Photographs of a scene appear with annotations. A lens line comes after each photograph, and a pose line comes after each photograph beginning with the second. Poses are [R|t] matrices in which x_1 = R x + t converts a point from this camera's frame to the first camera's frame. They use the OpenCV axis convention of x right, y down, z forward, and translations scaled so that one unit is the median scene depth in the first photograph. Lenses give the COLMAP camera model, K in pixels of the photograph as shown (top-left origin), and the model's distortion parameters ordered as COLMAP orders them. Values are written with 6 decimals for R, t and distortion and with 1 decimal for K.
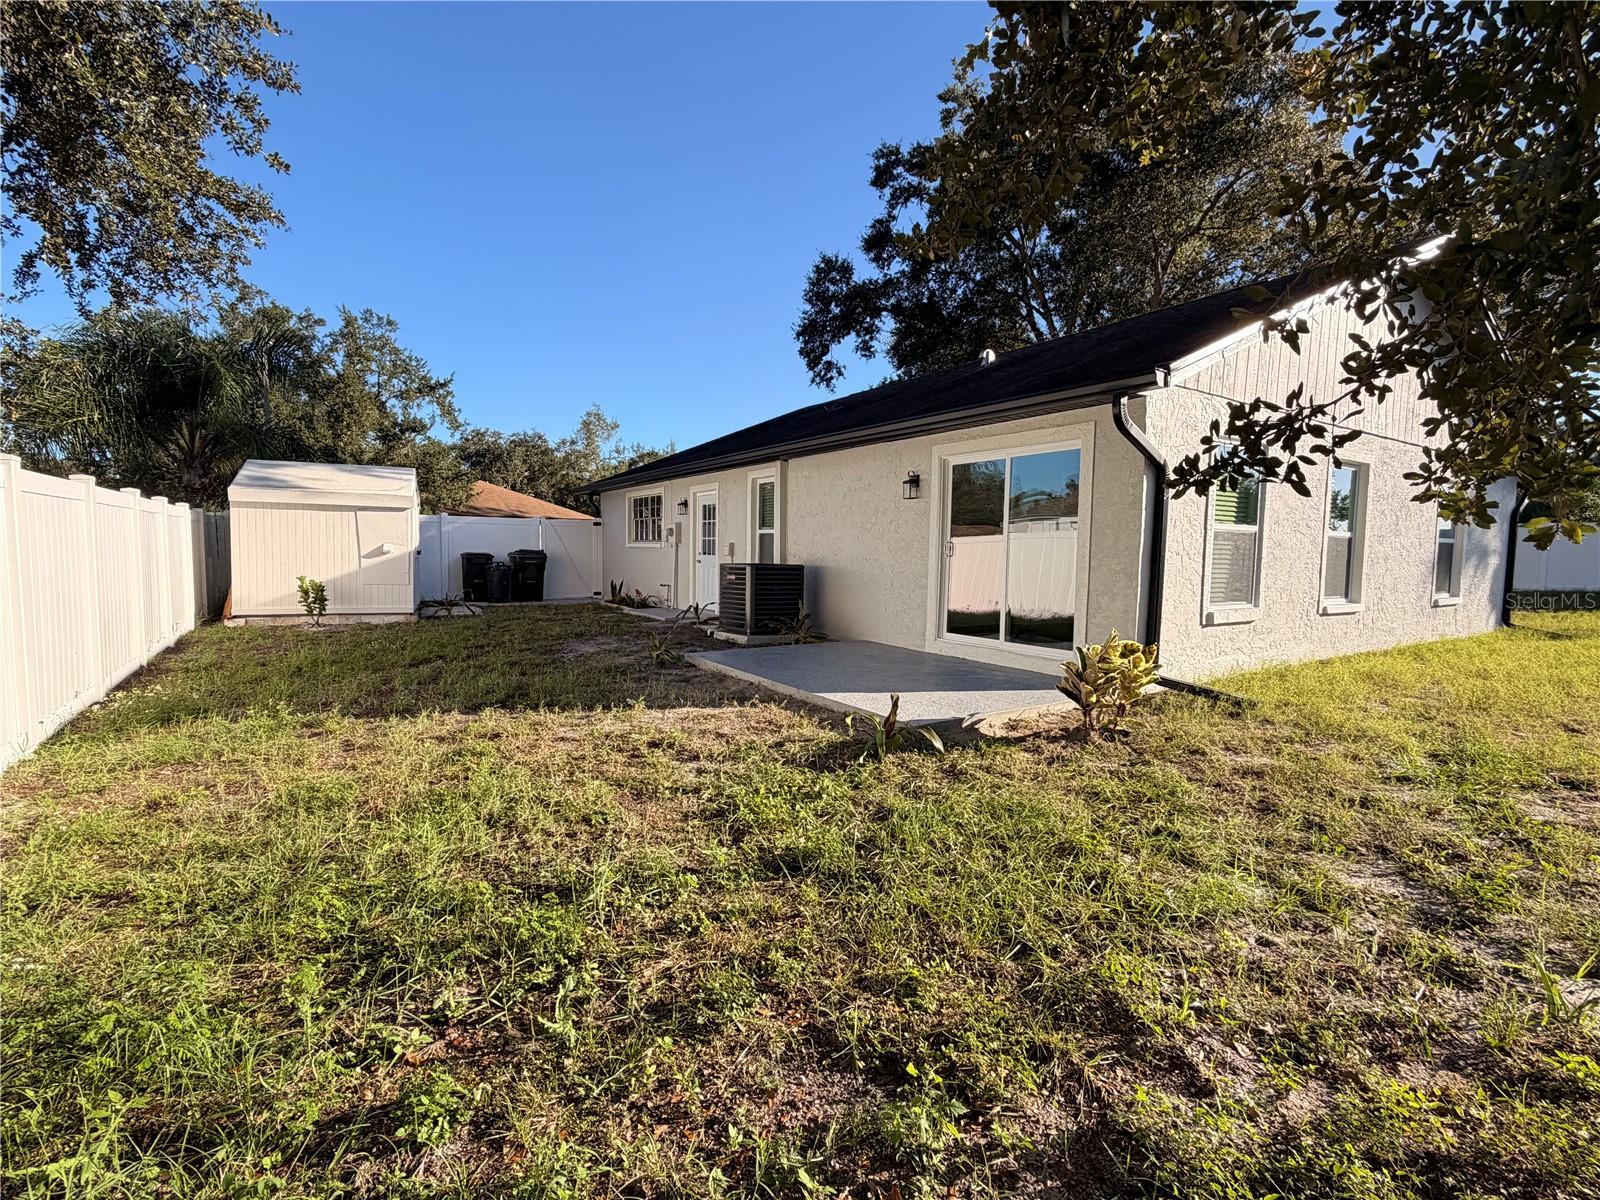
lens RADIAL K [[747.4, 0, 799.1], [0, 747.4, 602.4], [0, 0, 1]] dist [-0.000087, 0.000153]
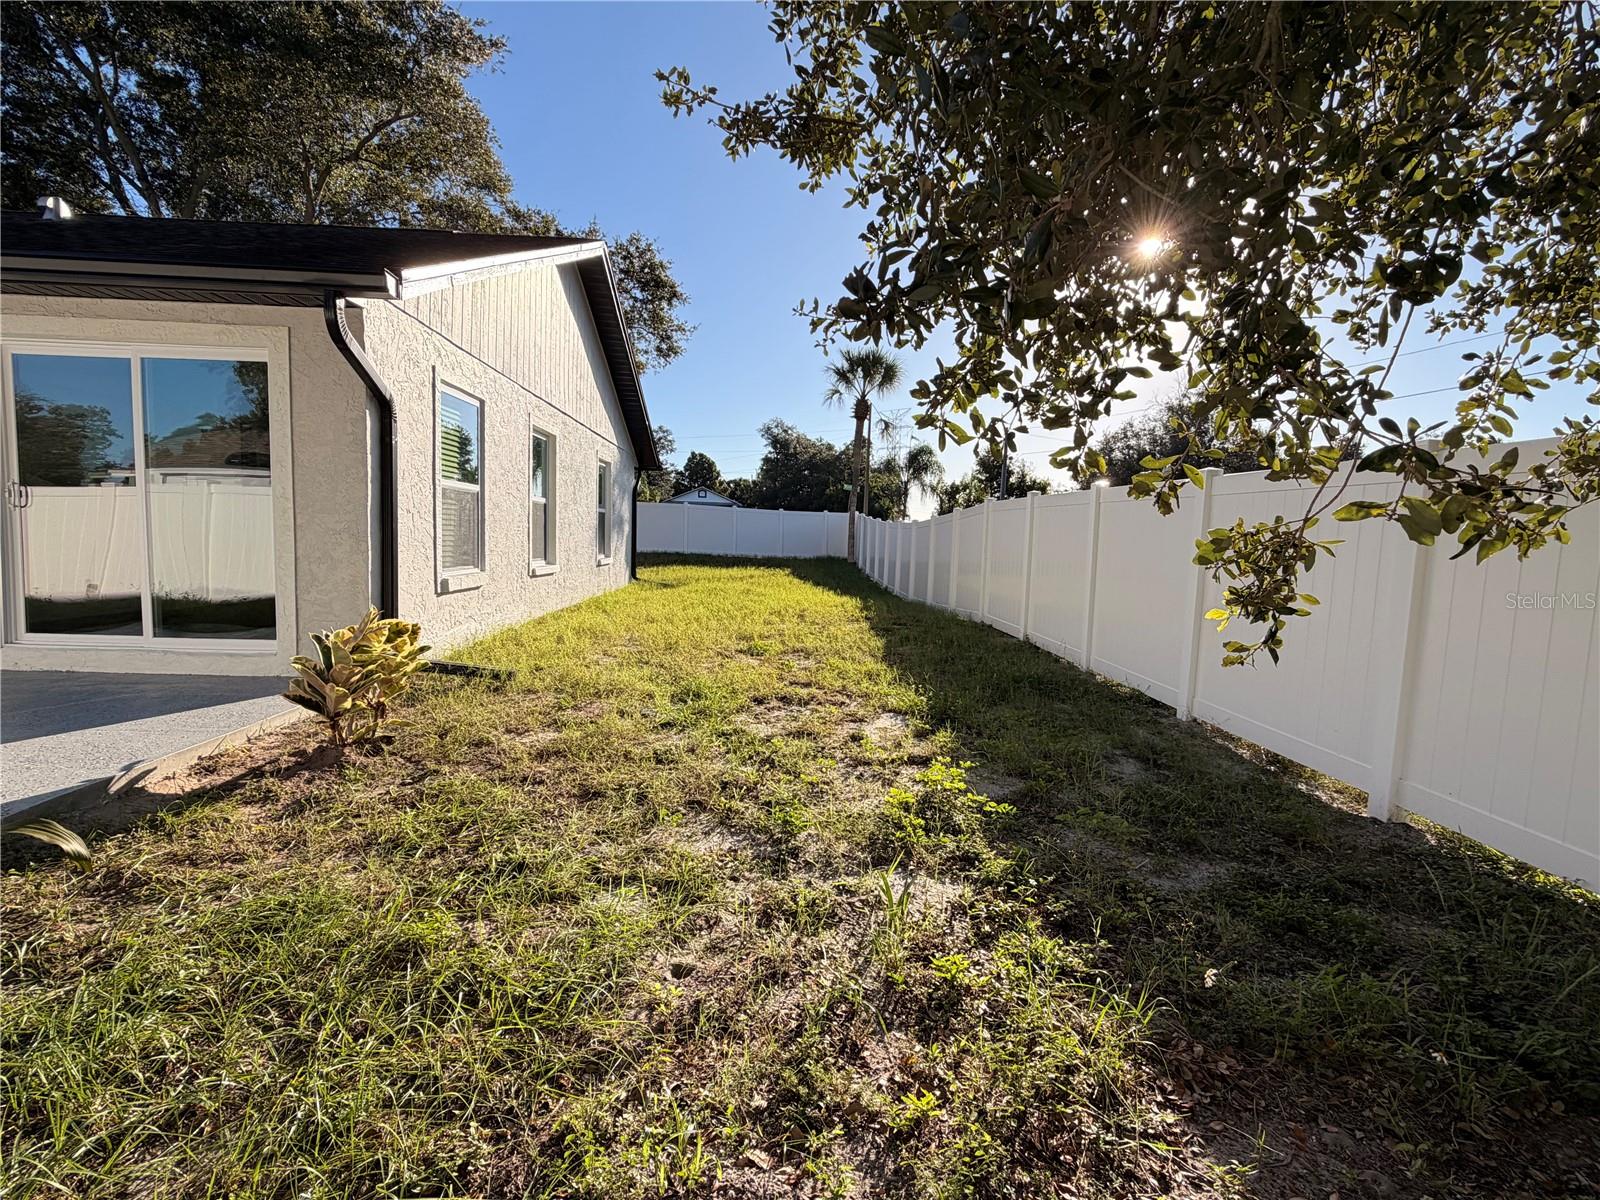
lens RADIAL K [[747.4, 0, 802.1], [0, 747.4, 601.5], [0, 0, 1]] dist [-0.000087, 0.000153]
pose [[0.515681, -0.072695, 0.853691, 0.009593], [0.037890, 0.997354, 0.062040, 0.001557], [-0.855942, 0.000353, 0.517071, 0.242307]]
